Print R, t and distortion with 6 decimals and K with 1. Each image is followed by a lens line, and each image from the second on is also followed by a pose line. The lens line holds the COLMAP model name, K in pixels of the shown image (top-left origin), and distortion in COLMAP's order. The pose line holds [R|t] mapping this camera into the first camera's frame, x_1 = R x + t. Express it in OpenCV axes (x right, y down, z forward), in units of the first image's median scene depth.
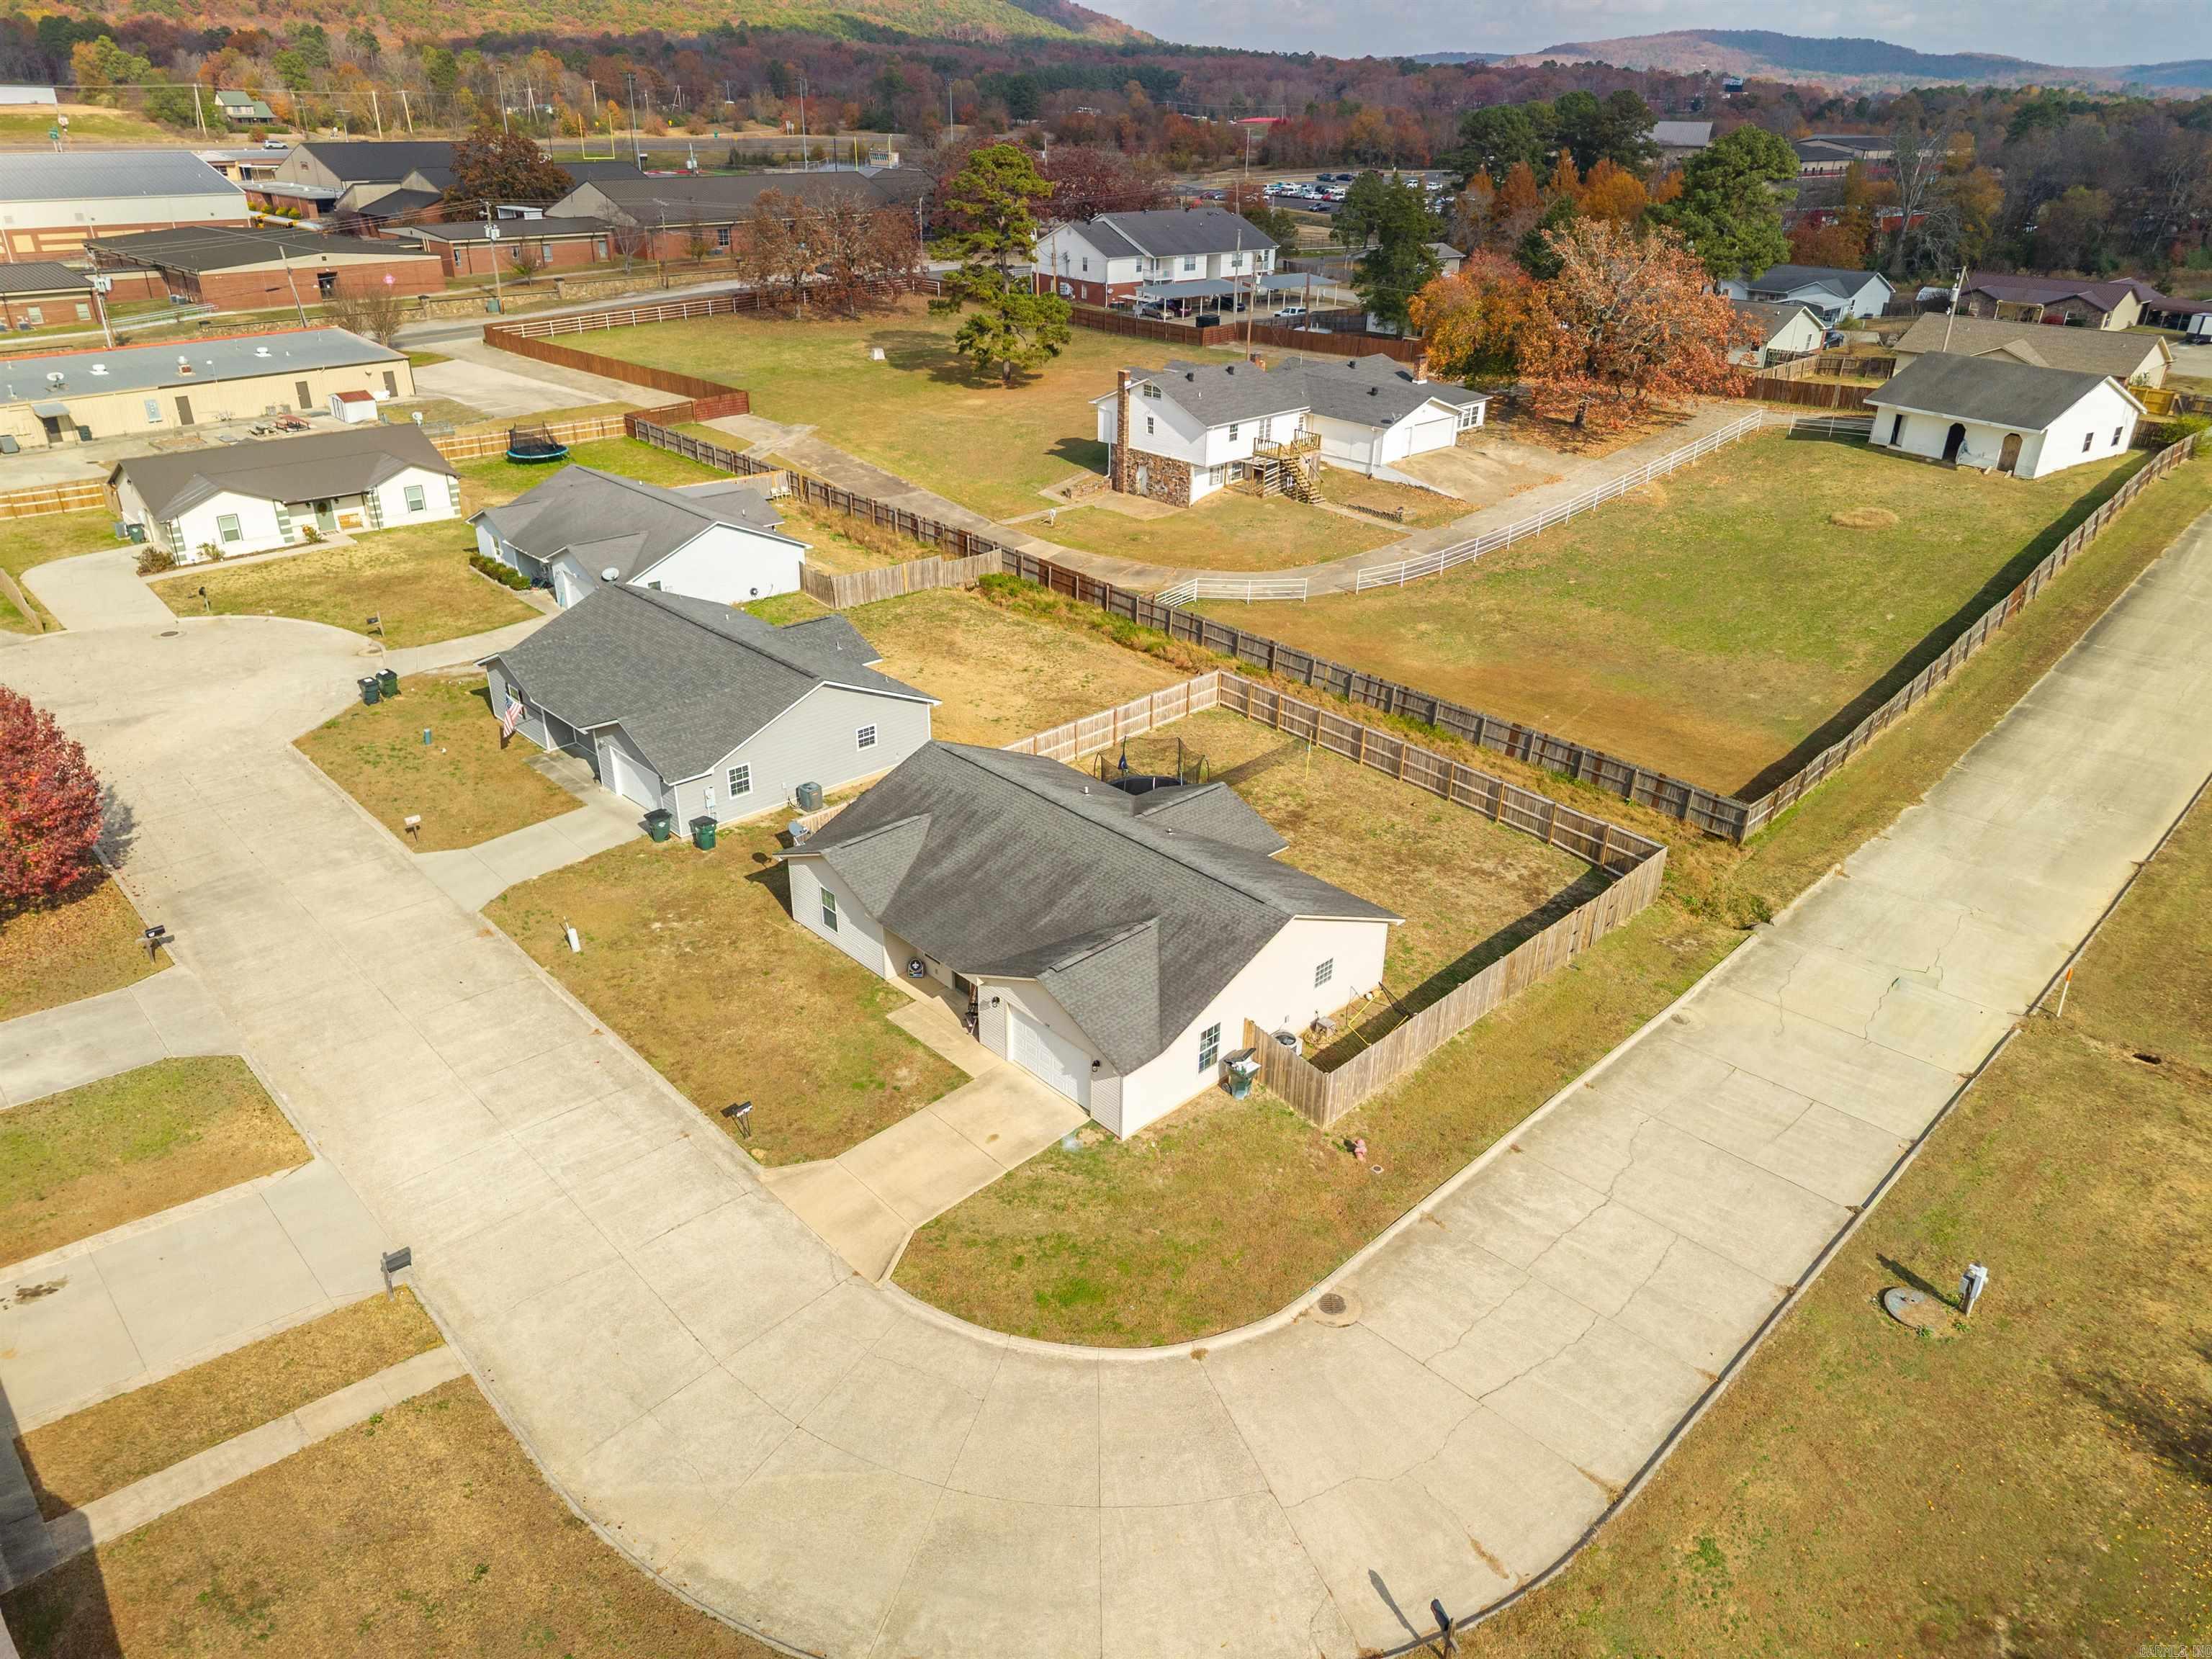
lens RADIAL K [[1464.7, 0, 1108.3], [0, 1464.7, 849.6], [0, 0, 1]] dist [0.026830, -0.027918]
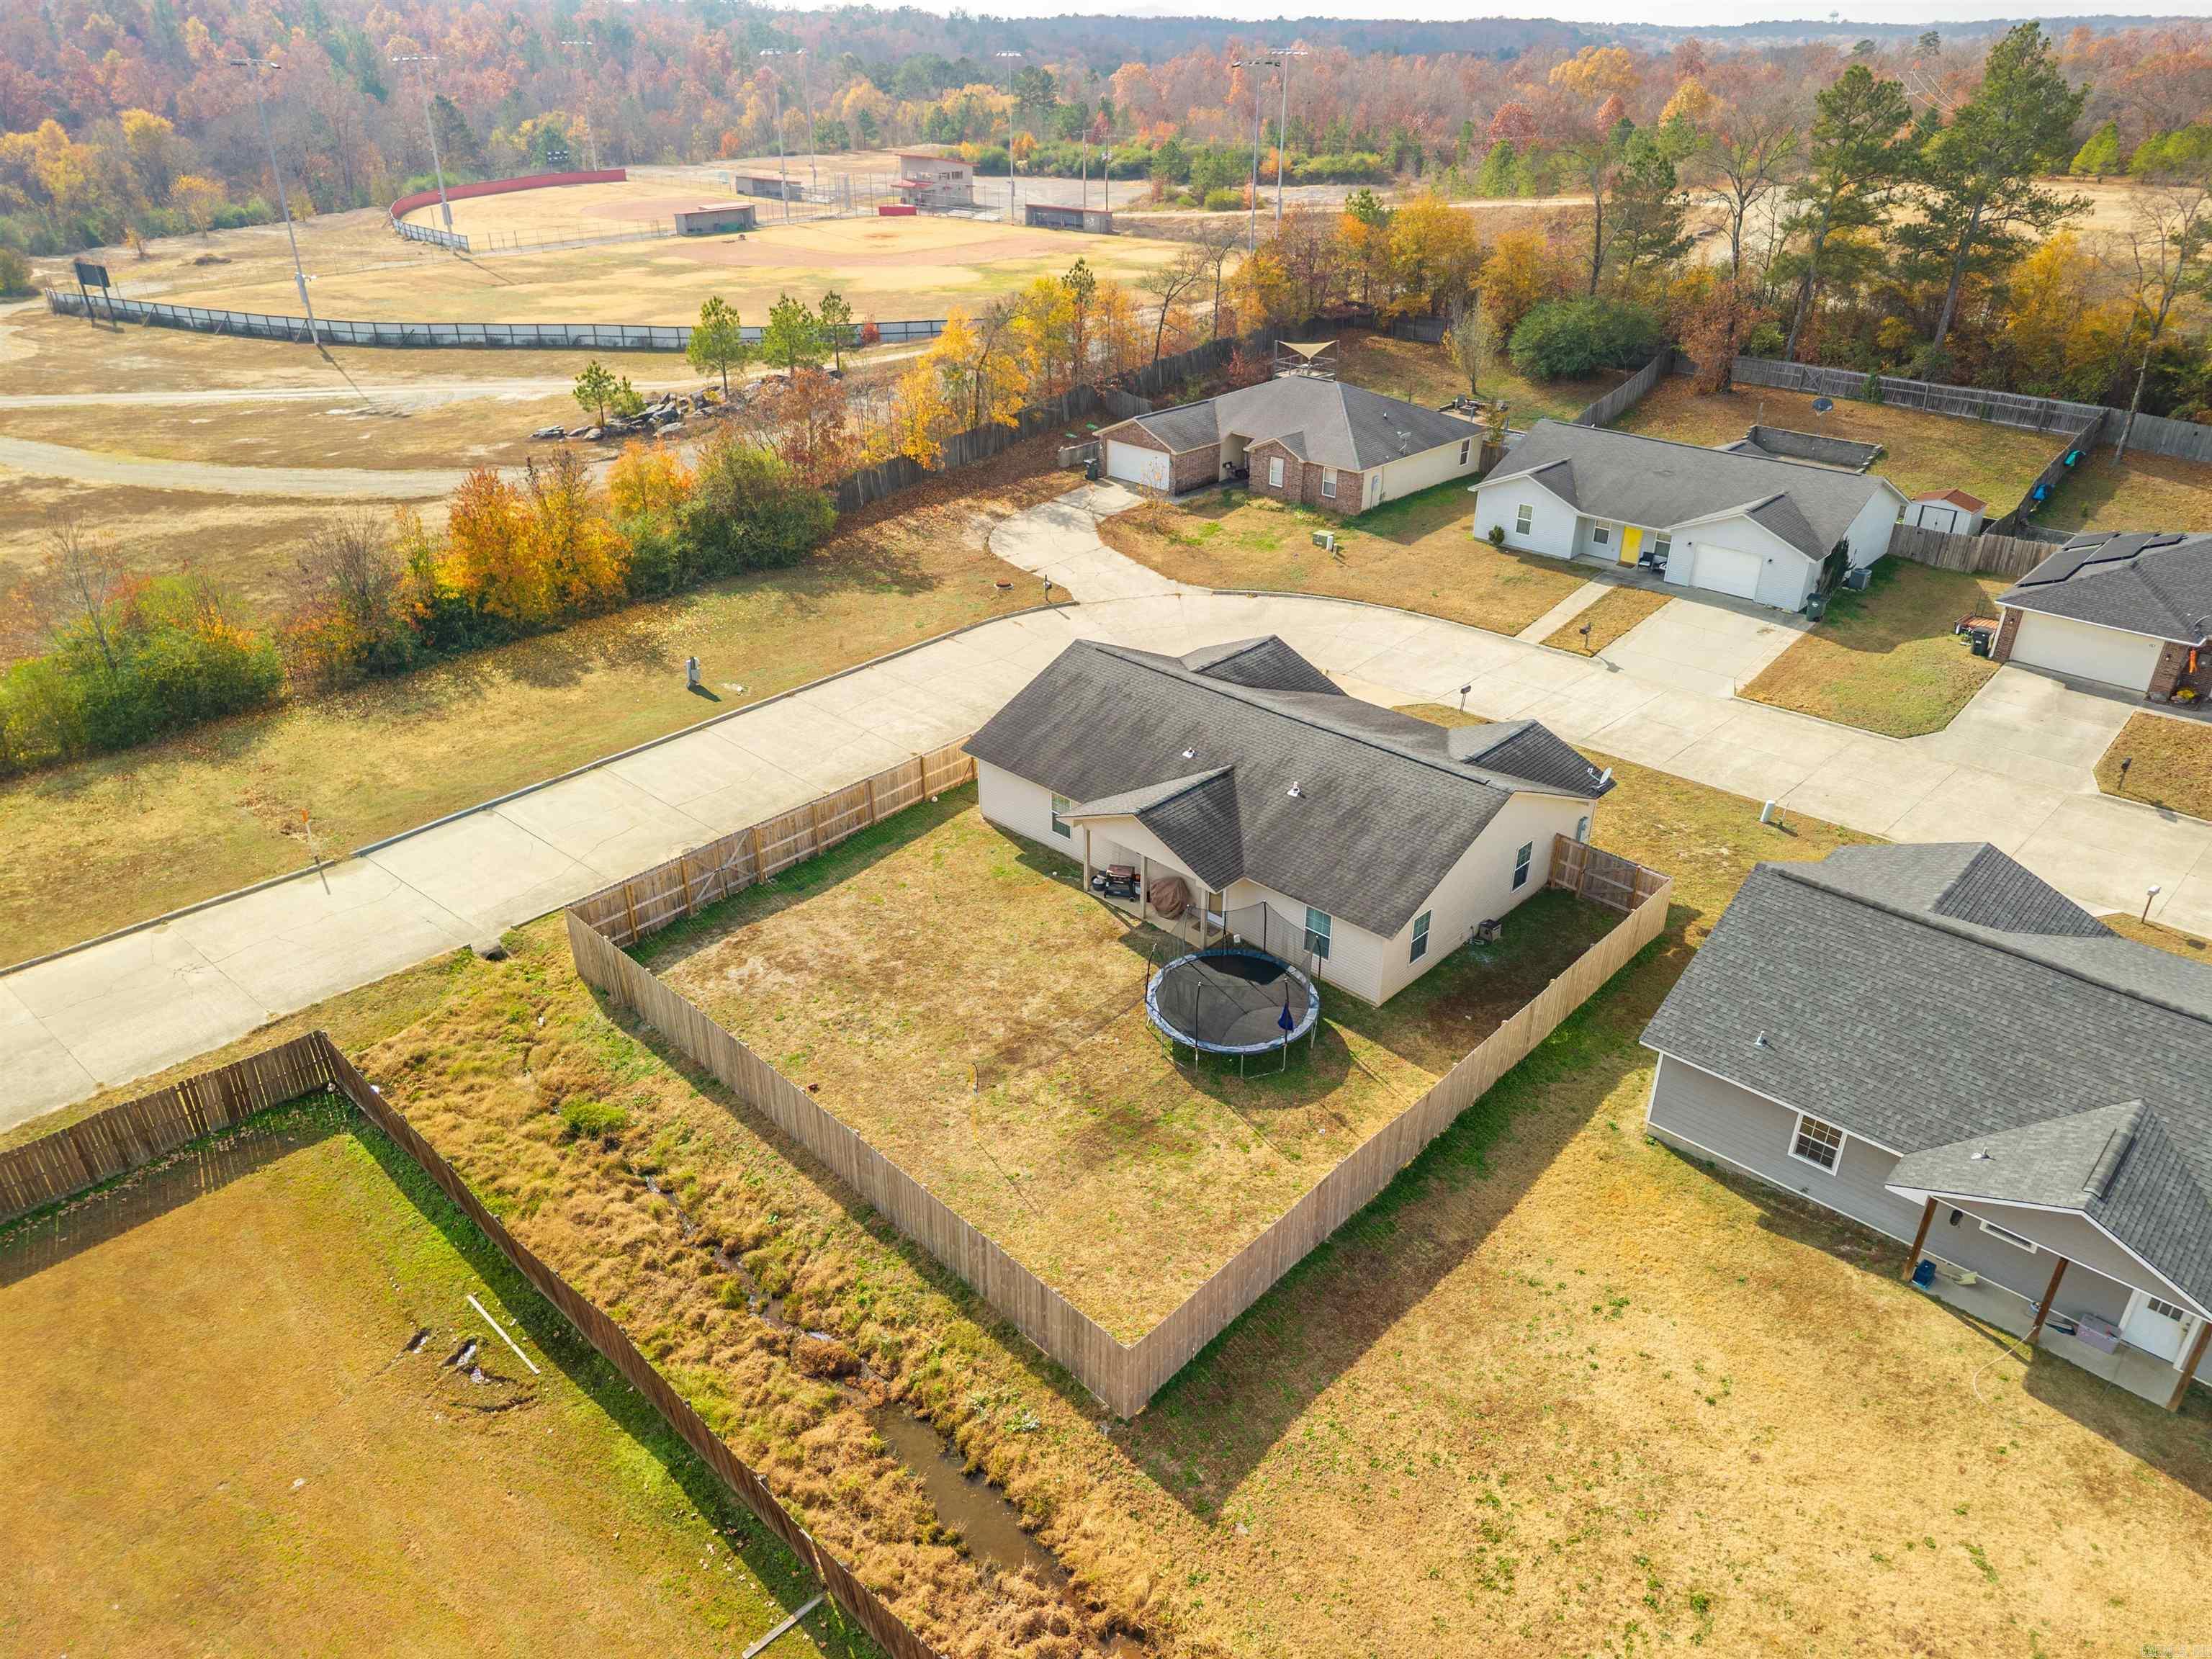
lens RADIAL K [[1464.7, 0, 1108.3], [0, 1464.7, 849.6], [0, 0, 1]] dist [0.026830, -0.027918]
pose [[-0.998735, 0.009936, -0.049286, 0.083732], [-0.035628, 0.551804, 0.833212, -0.443079], [0.035475, 0.833914, -0.550752, 0.921071]]
